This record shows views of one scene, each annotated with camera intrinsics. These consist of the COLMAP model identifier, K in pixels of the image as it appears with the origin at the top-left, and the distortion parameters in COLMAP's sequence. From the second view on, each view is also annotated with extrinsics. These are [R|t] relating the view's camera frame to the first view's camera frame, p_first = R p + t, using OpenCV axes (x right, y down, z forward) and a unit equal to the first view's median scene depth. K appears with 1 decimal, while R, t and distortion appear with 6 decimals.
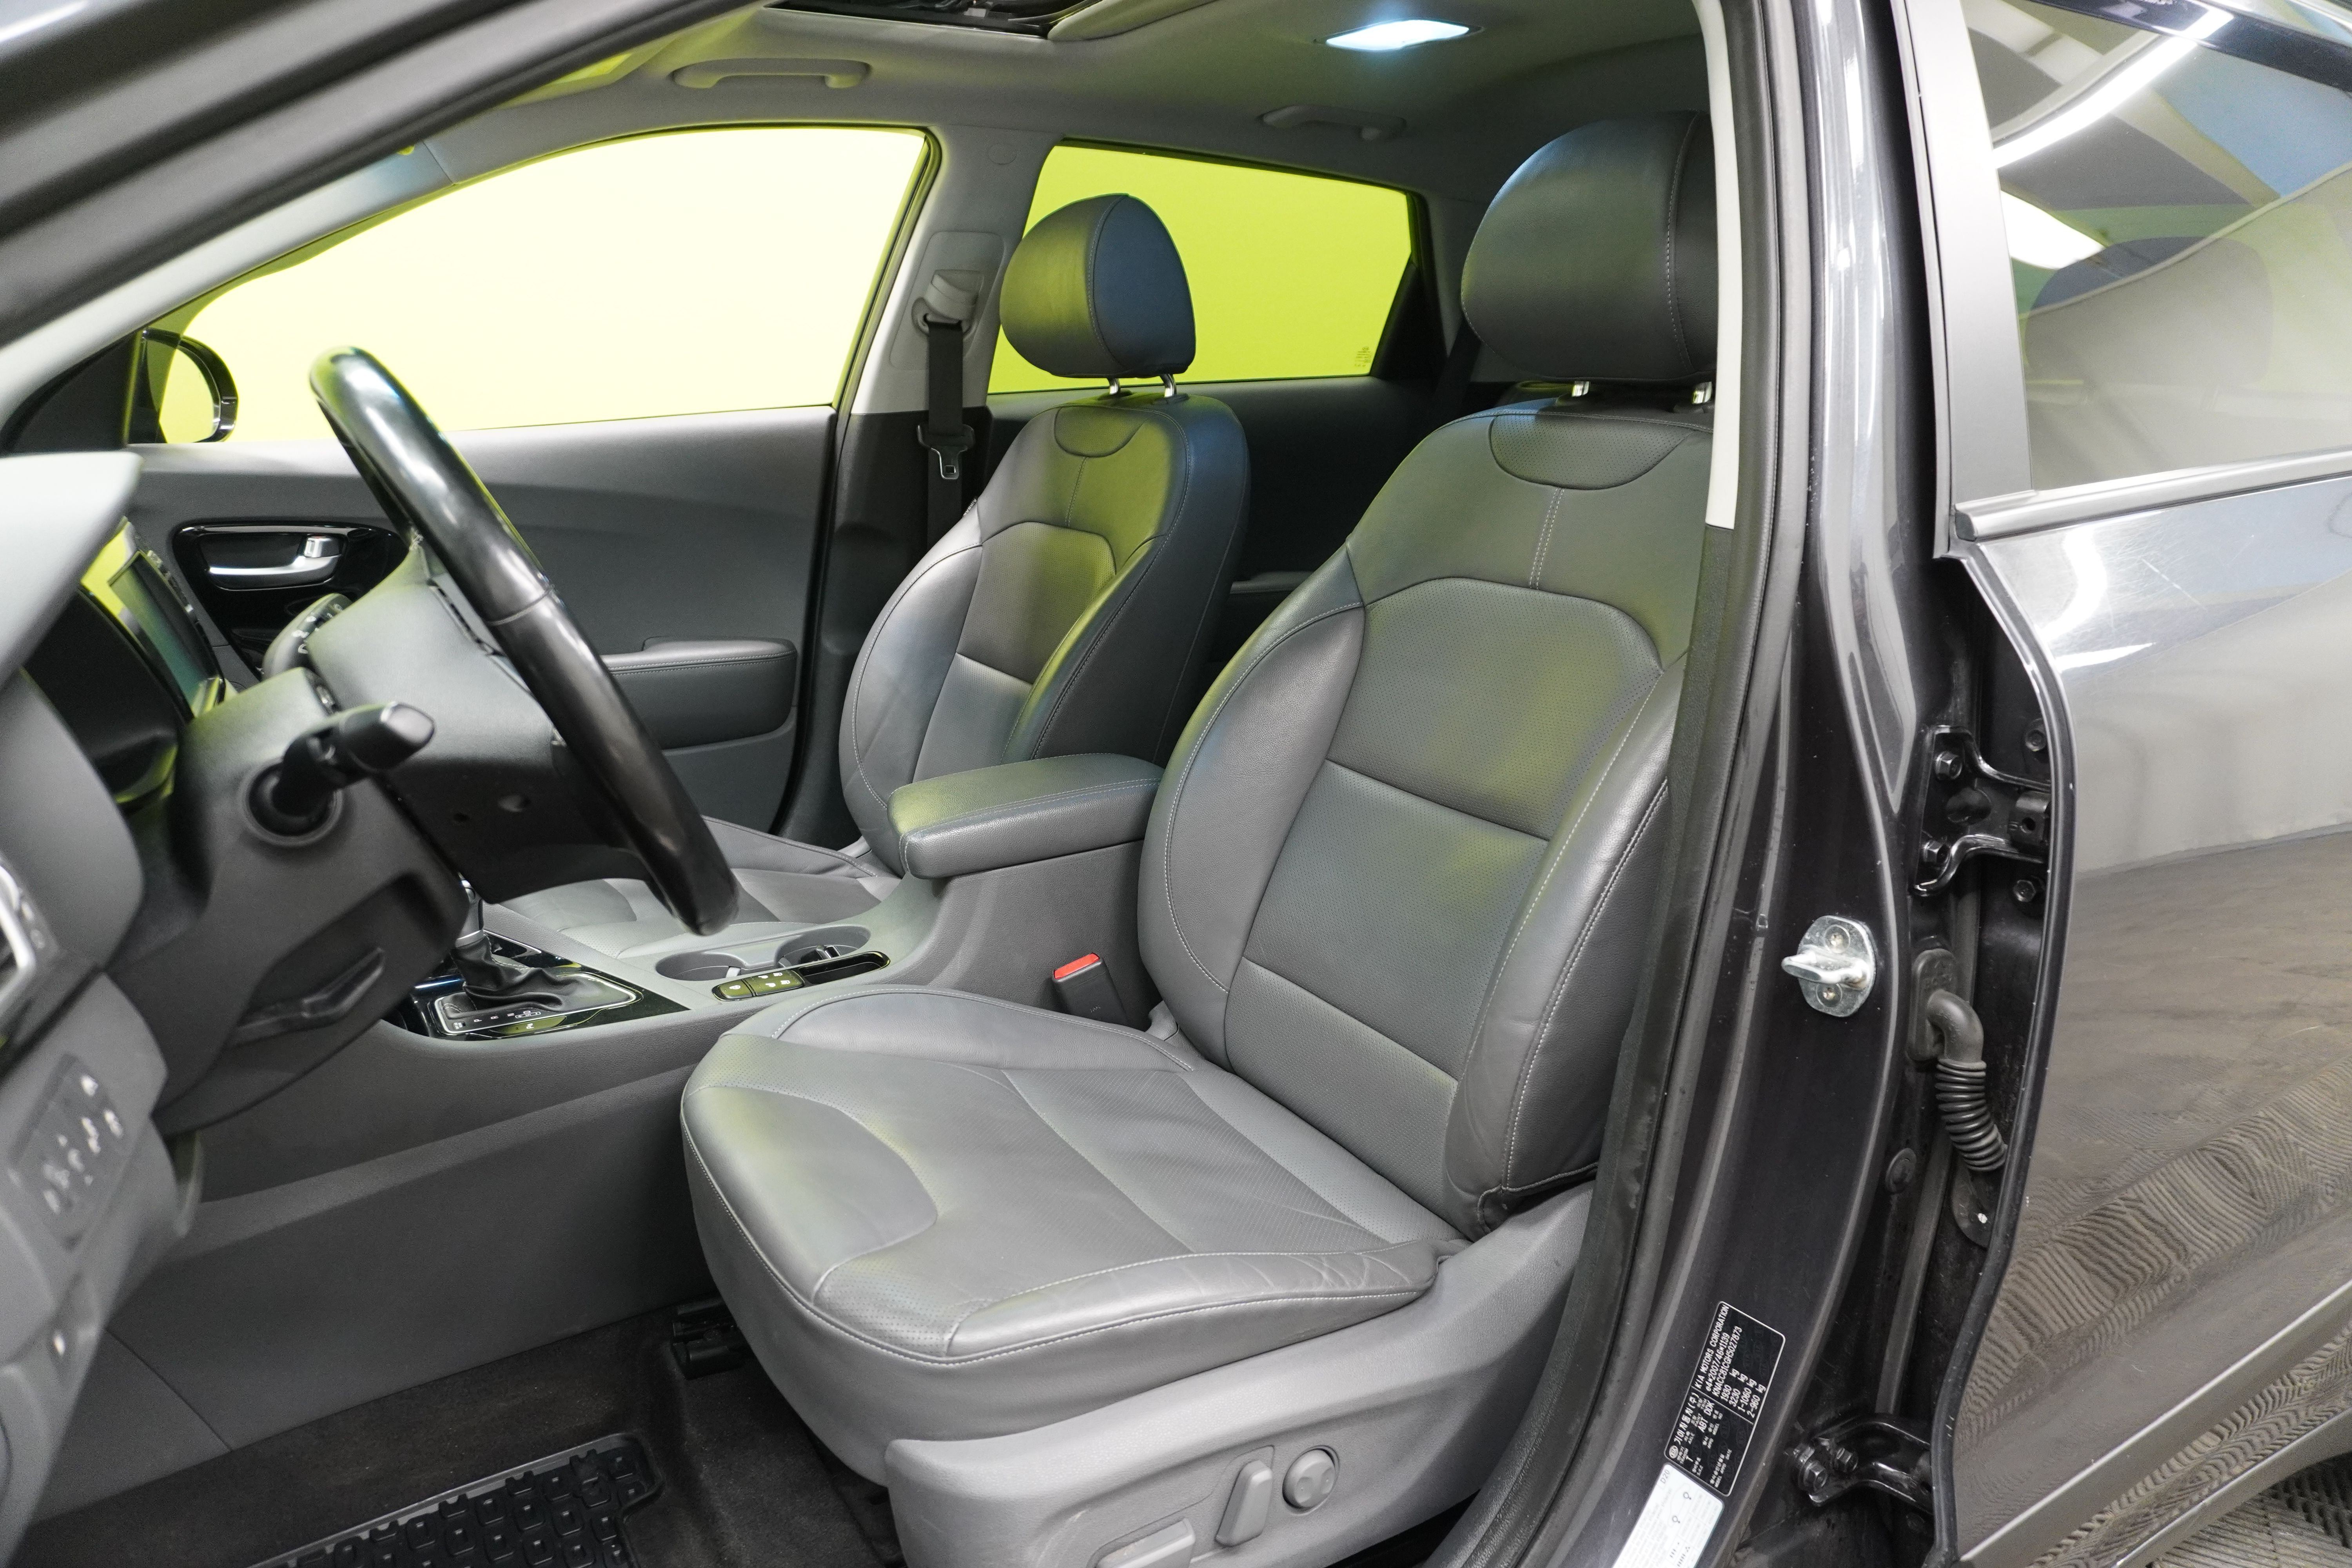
lens RADIAL K [[1544.6, 0, 1178.0], [0, 1544.6, 790.5], [0, 0, 1]] dist [-0.088100, 0.085020]
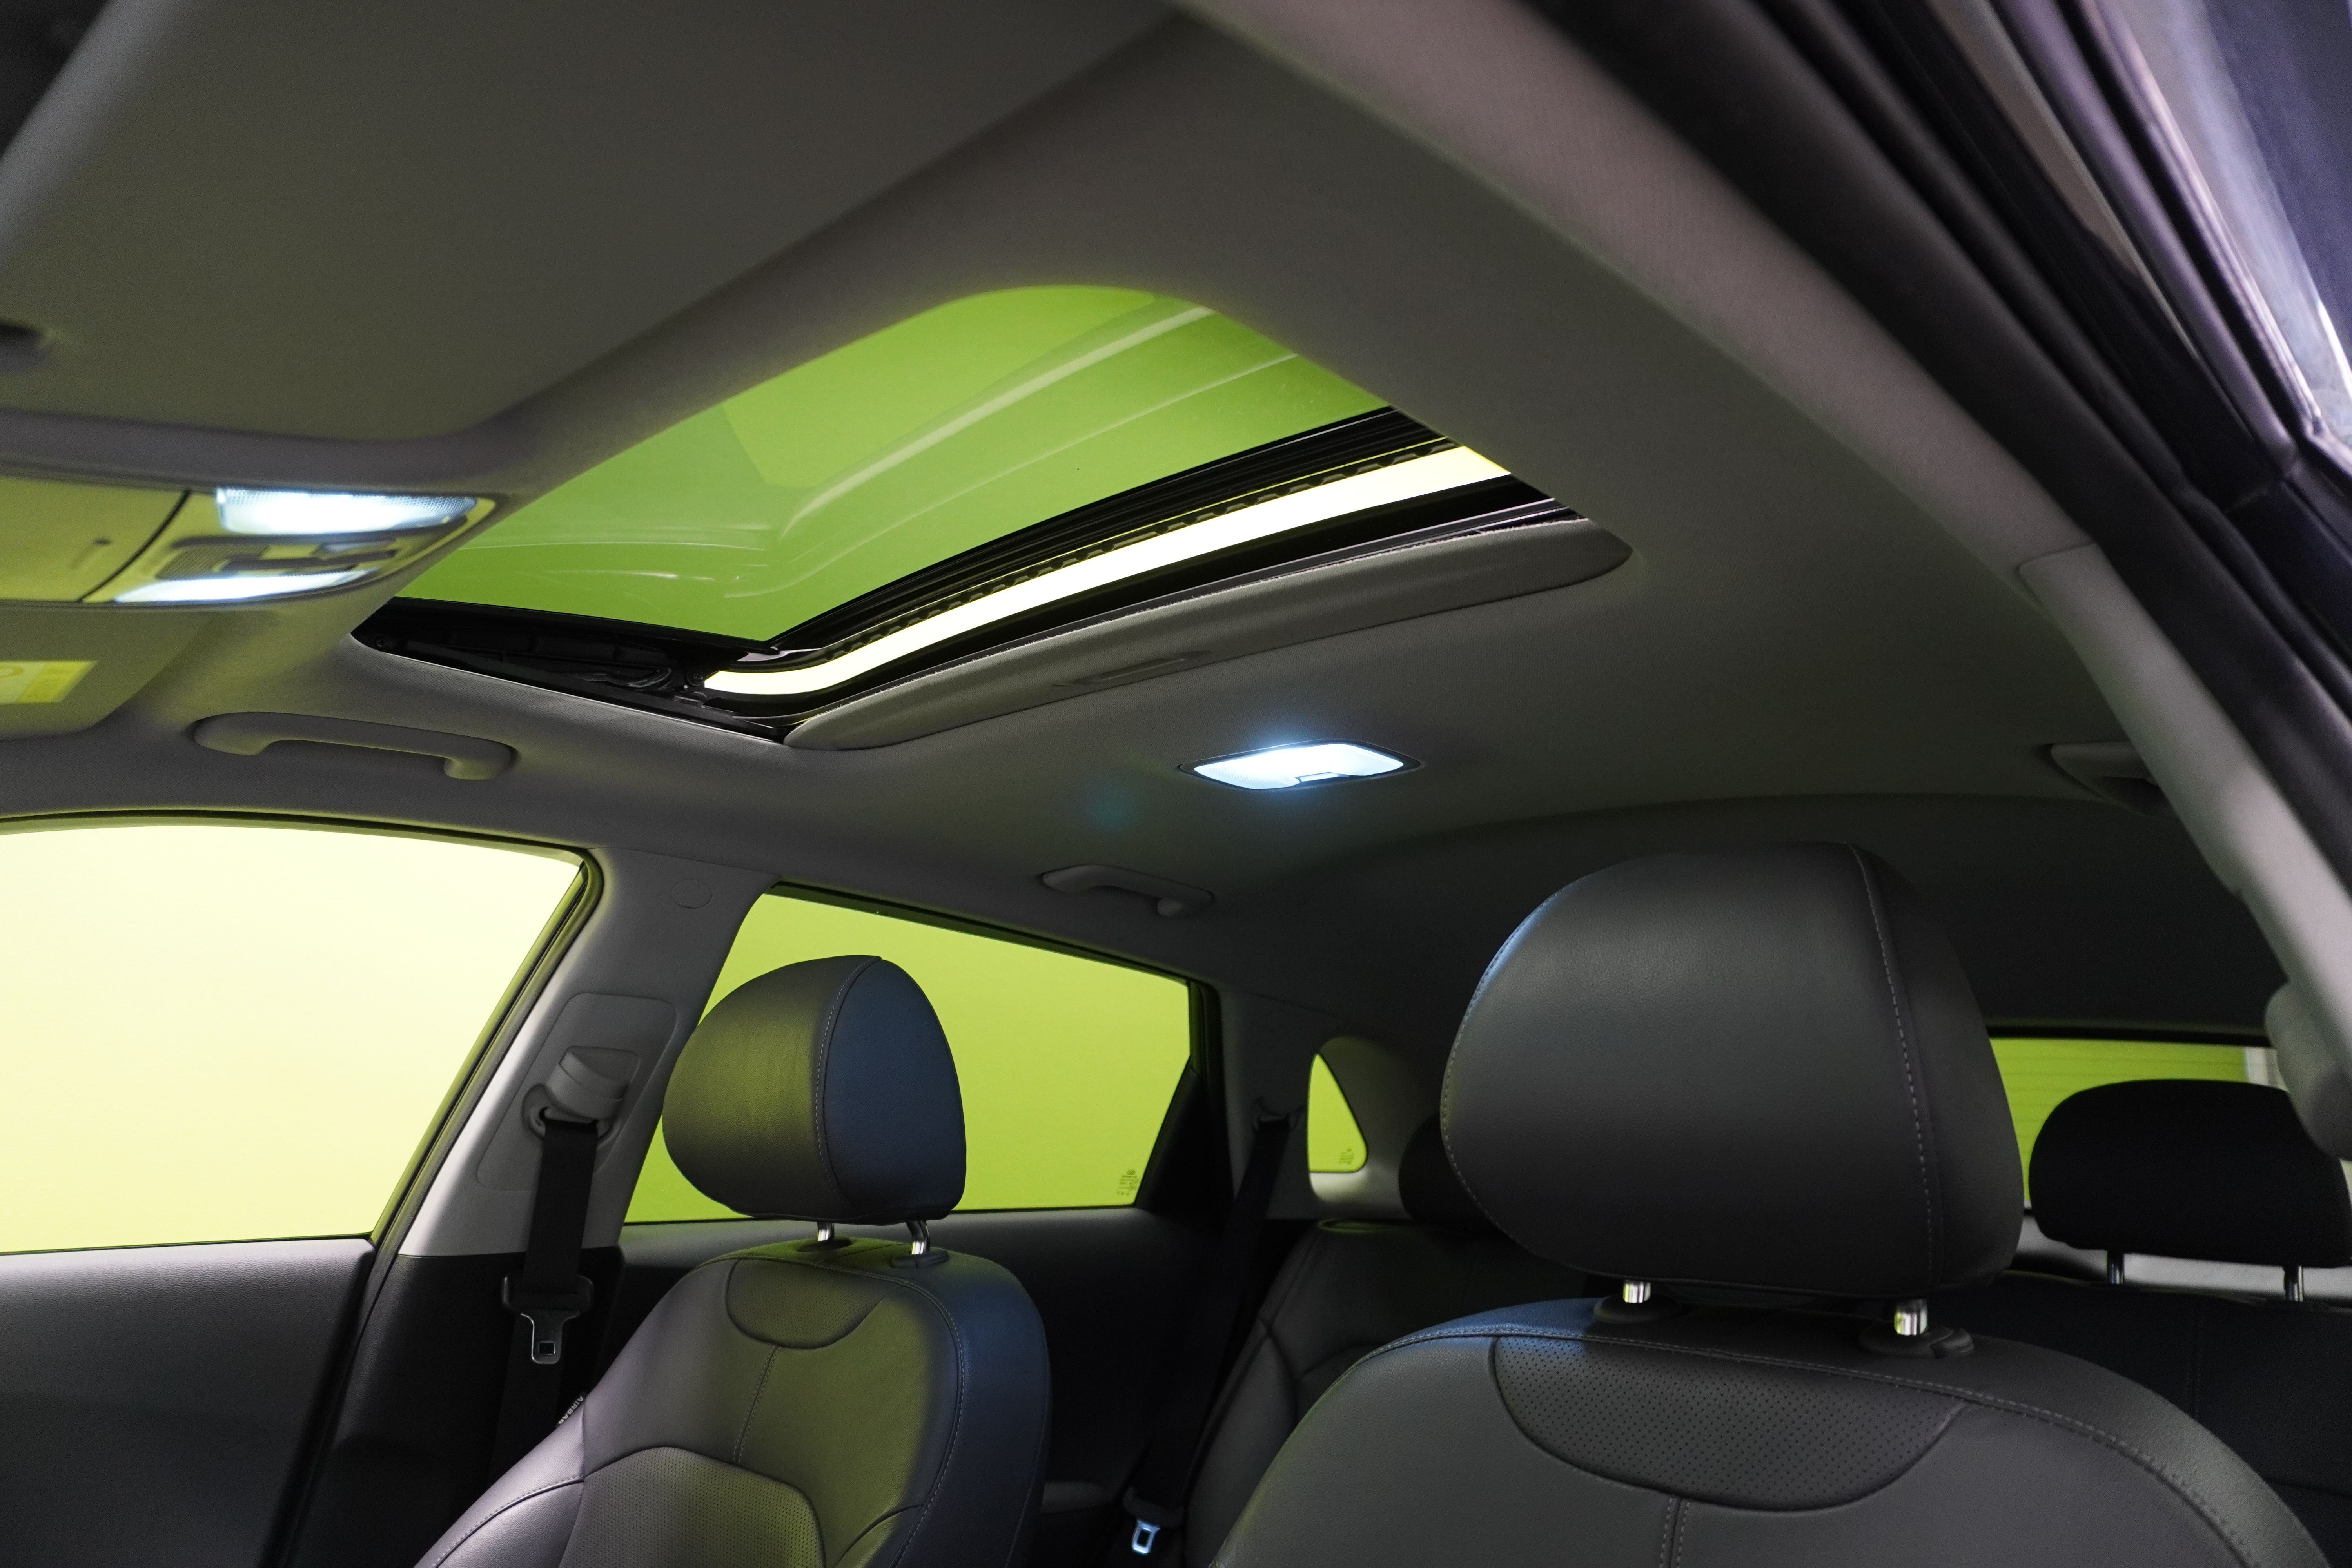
lens RADIAL K [[1544.6, 0, 1178.0], [0, 1544.6, 790.5], [0, 0, 1]] dist [-0.088100, 0.085020]
pose [[0.971356, 0.086055, 0.221501, -0.054704], [0.031280, 0.877710, -0.478169, -0.105980], [-0.235563, 0.471401, 0.849877, 0.301816]]
